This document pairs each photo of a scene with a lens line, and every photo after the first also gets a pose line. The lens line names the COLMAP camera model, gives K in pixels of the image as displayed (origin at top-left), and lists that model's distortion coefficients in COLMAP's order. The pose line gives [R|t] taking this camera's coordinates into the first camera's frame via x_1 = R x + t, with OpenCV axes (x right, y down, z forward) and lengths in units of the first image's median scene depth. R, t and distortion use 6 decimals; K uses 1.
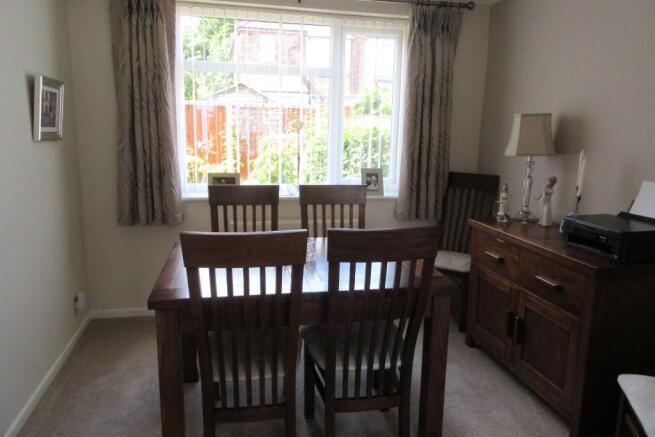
lens RADIAL K [[490.6, 0, 315.0], [0, 490.6, 218.5], [0, 0, 1]] dist [-0.027220, -0.000292]
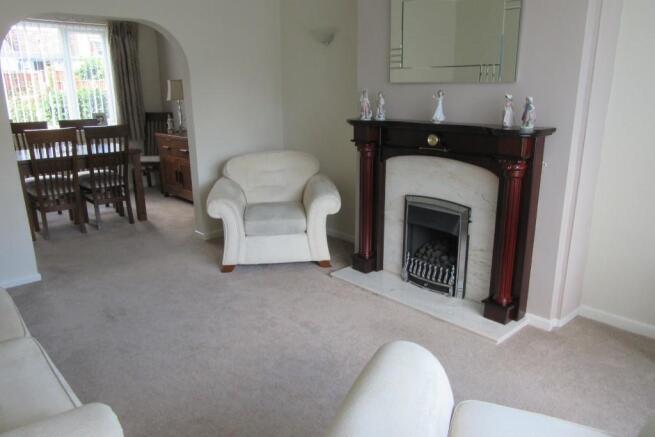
lens RADIAL K [[490.6, 0, 315.0], [0, 490.6, 218.5], [0, 0, 1]] dist [-0.027220, -0.000292]
pose [[0.862755, -0.165052, 0.477925, -0.112619], [0.126426, 0.985615, 0.112158, 0.172872], [-0.489562, -0.036342, 0.871211, -0.917158]]
